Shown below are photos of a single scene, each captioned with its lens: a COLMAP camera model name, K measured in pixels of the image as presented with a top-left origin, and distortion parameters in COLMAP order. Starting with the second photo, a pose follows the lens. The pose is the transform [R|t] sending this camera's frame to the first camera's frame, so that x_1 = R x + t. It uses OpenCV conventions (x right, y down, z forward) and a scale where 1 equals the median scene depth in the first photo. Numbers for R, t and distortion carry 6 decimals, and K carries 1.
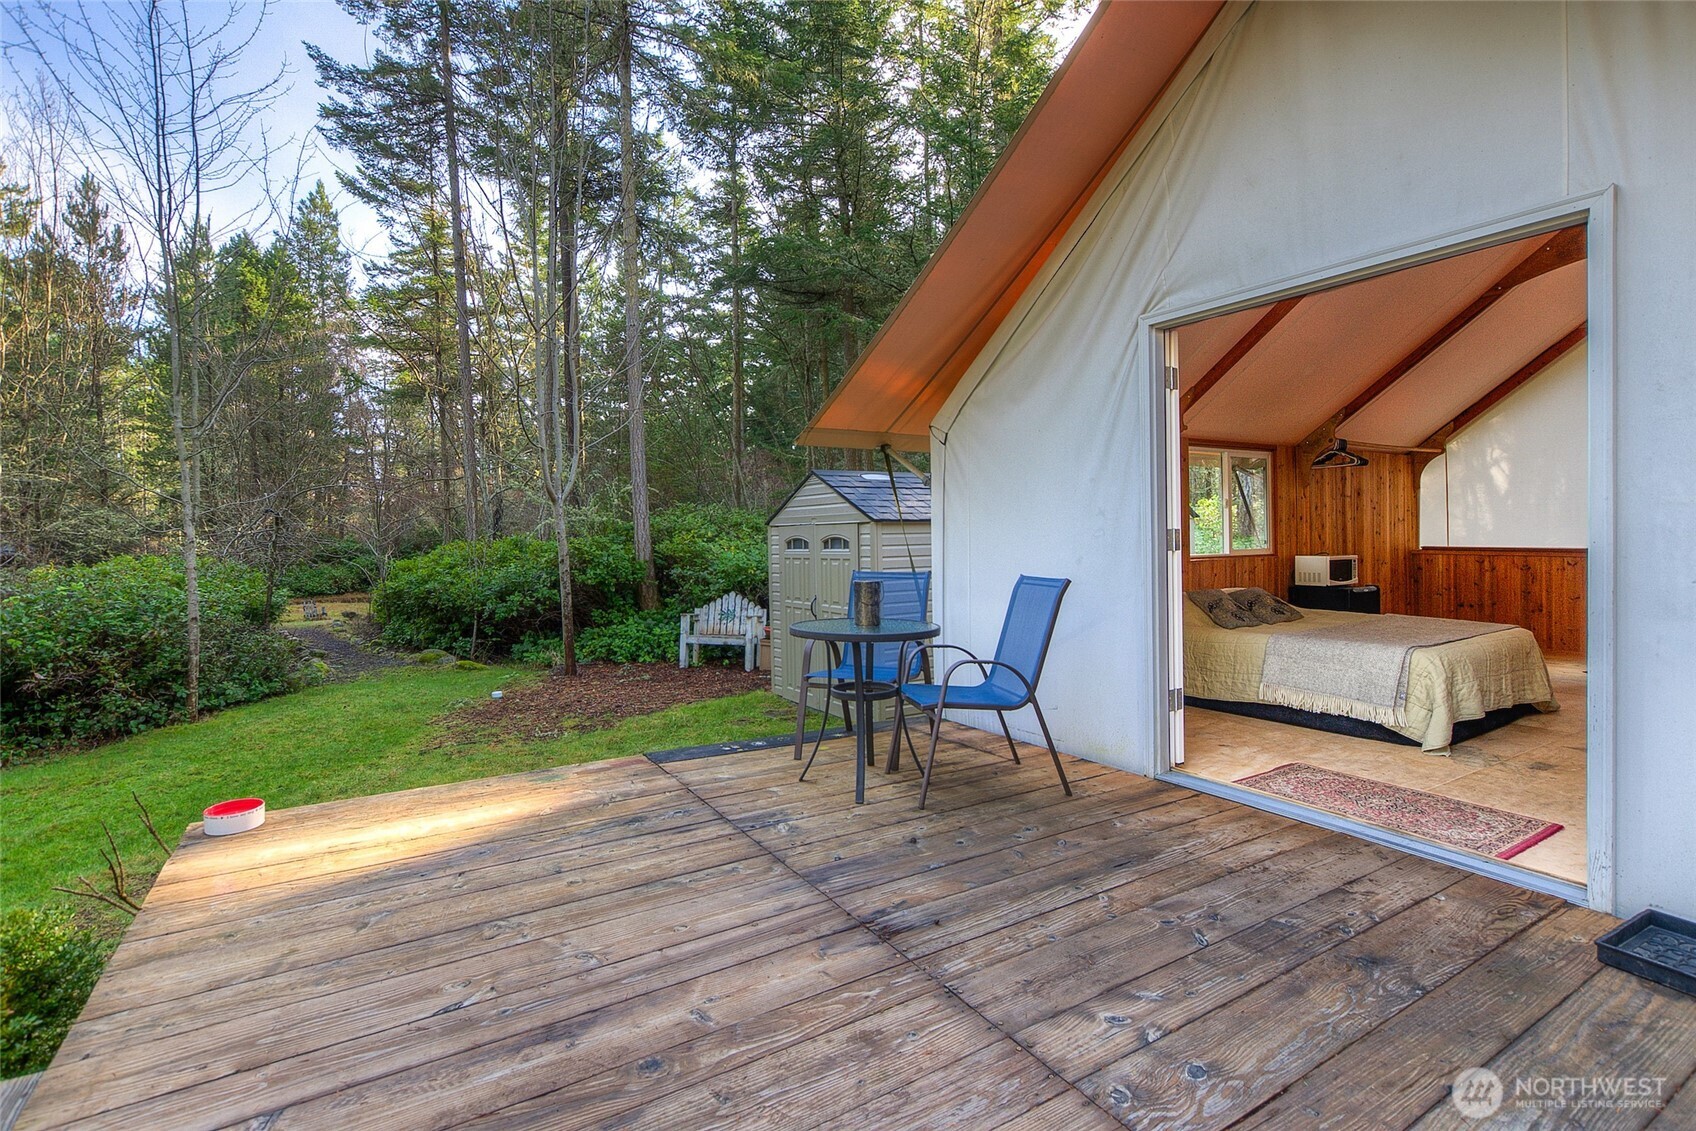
lens RADIAL K [[806.9, 0, 838.4], [0, 806.9, 545.4], [0, 0, 1]] dist [-0.010936, 0.002992]
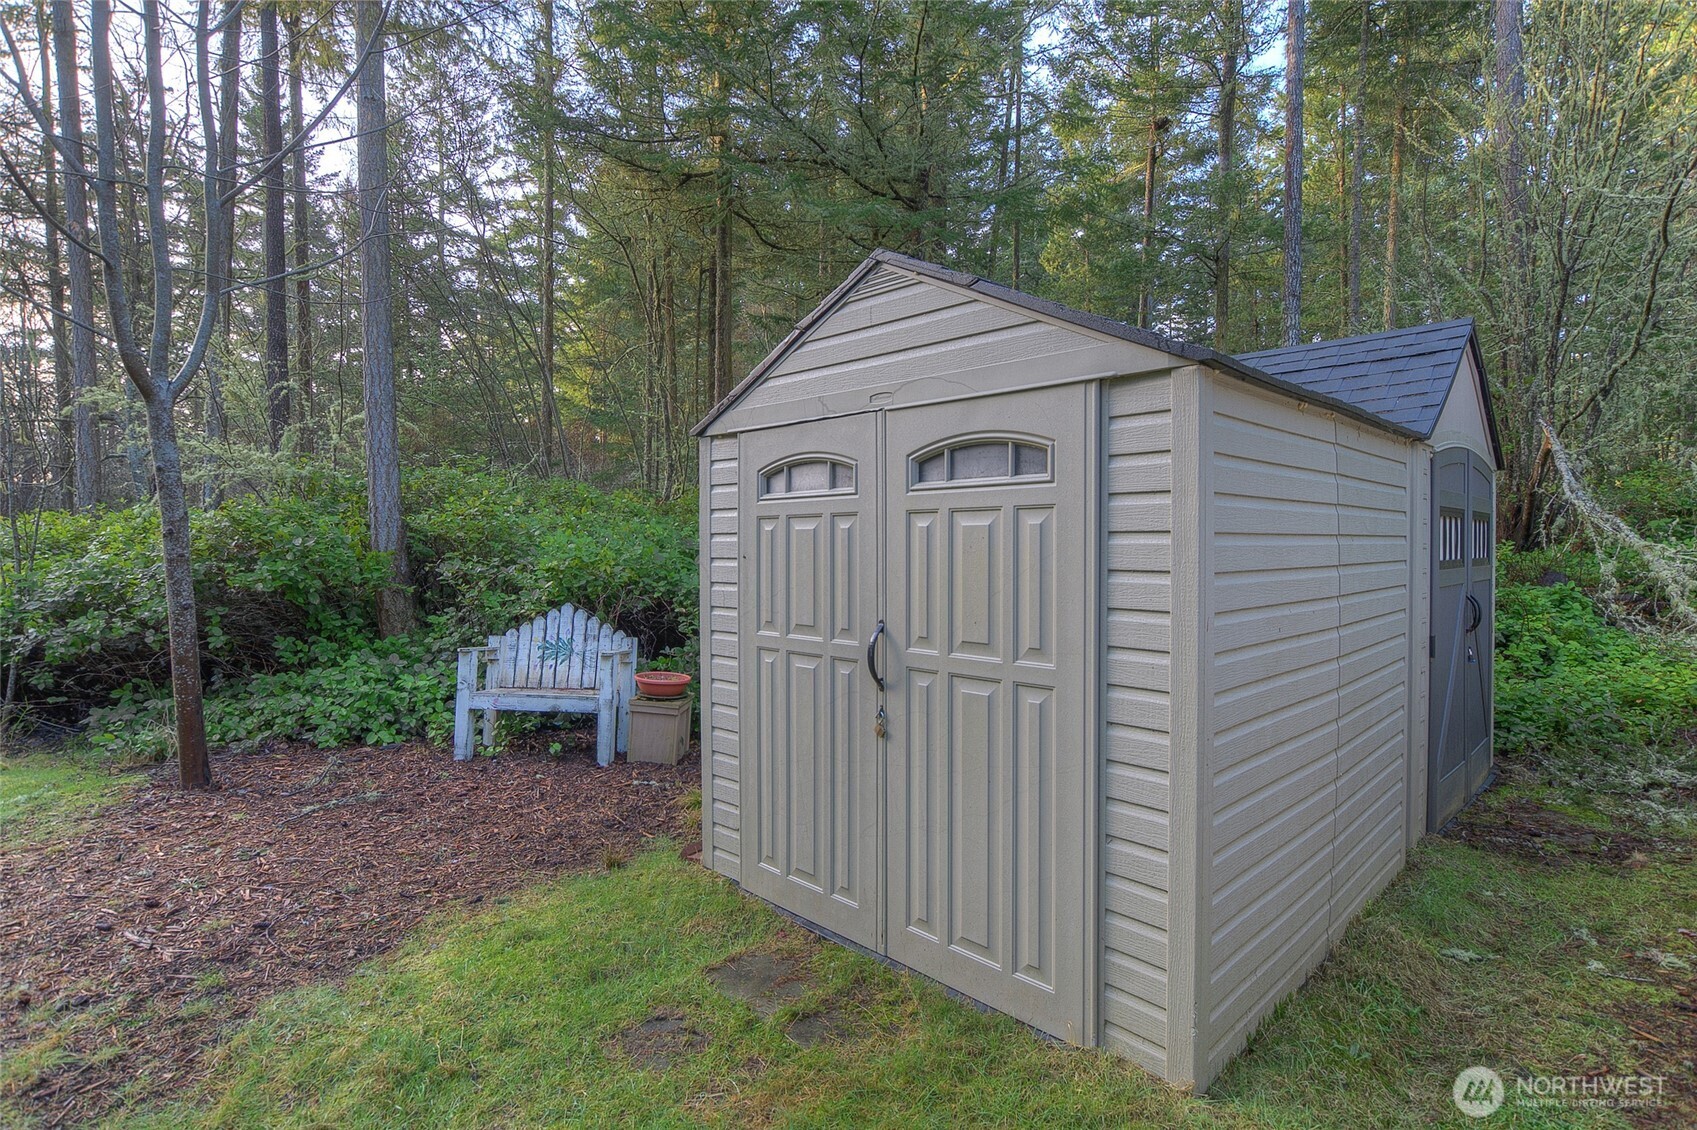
lens RADIAL K [[832.5, 0, 851.2], [0, 832.5, 559.4], [0, 0, 1]] dist [-0.002183, -0.000716]
pose [[0.971077, 0.015003, 0.238294, -0.076759], [-0.016696, 0.999848, 0.005090, 0.021435], [-0.238181, -0.008922, 0.971180, 0.410044]]
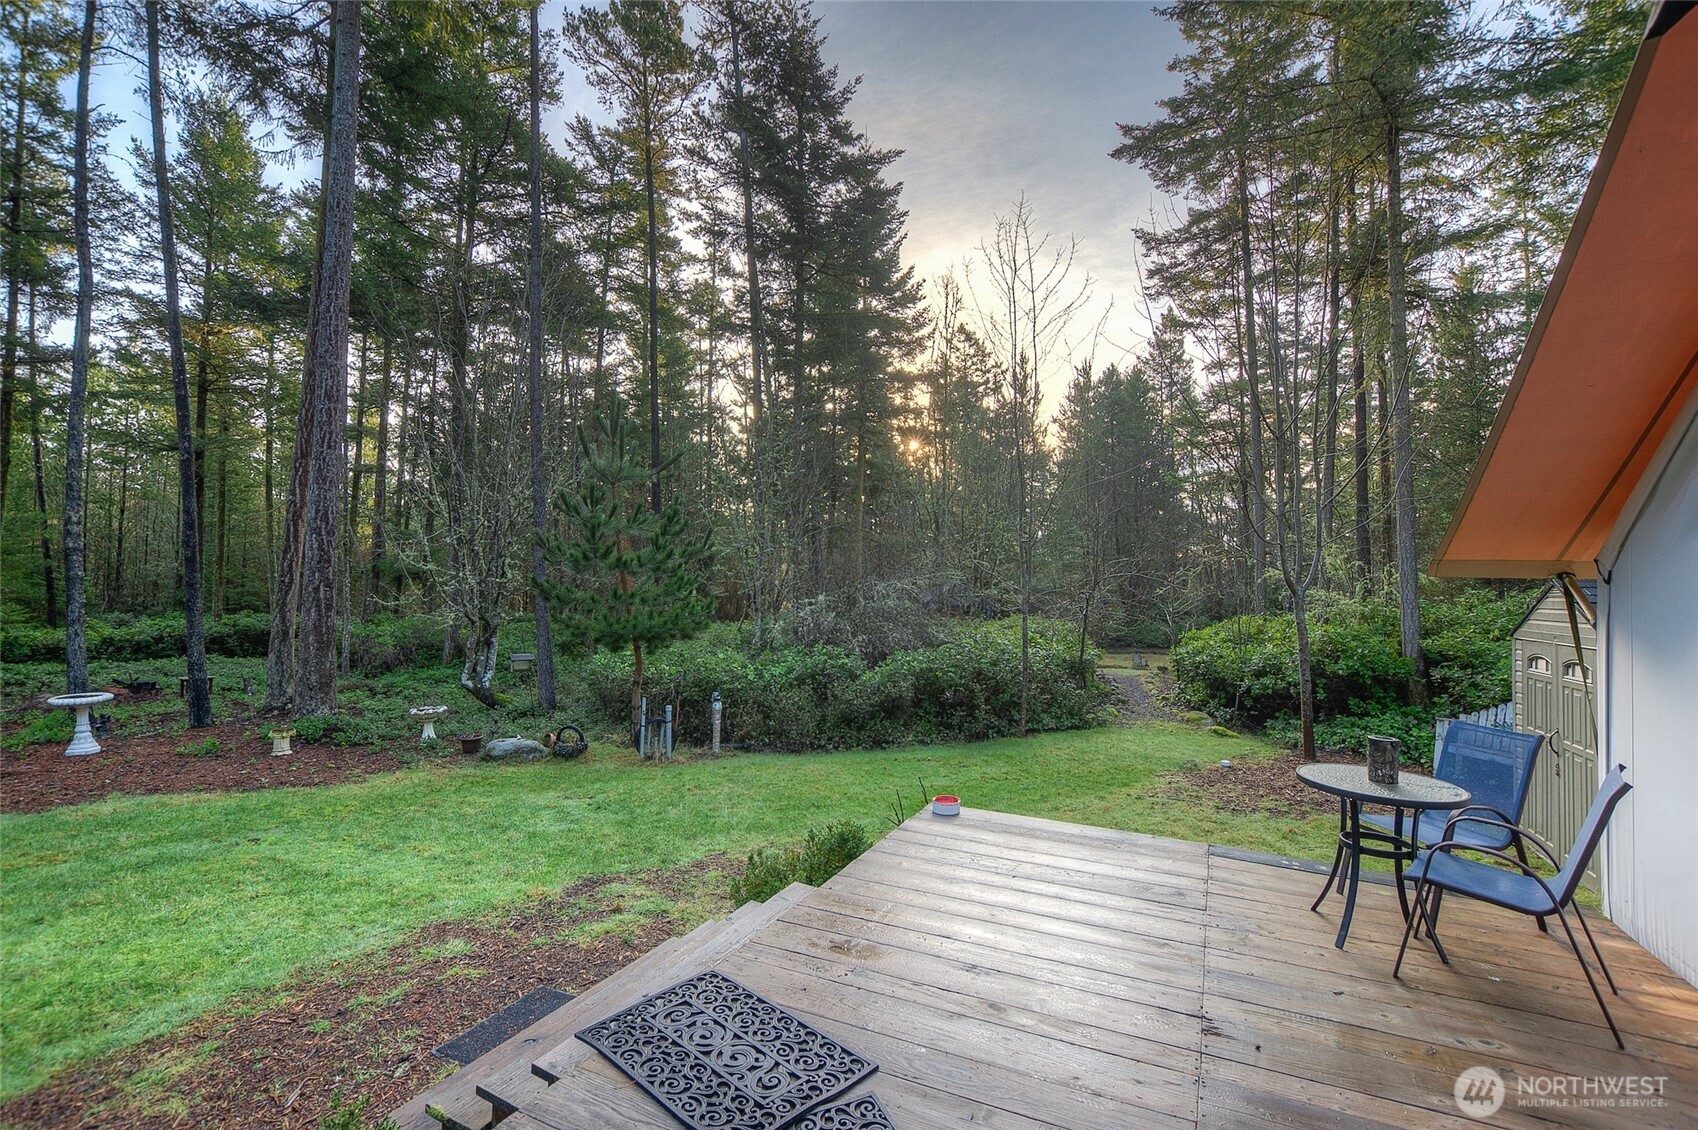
lens RADIAL K [[743.2, 0, 845.9], [0, 743.2, 563.6], [0, 0, 1]] dist [-0.024537, -0.000196]
pose [[0.541041, -0.001225, -0.840995, 0.129665], [-0.041756, 0.998726, -0.028318, -0.036663], [0.839959, 0.050438, 0.540301, -0.028560]]
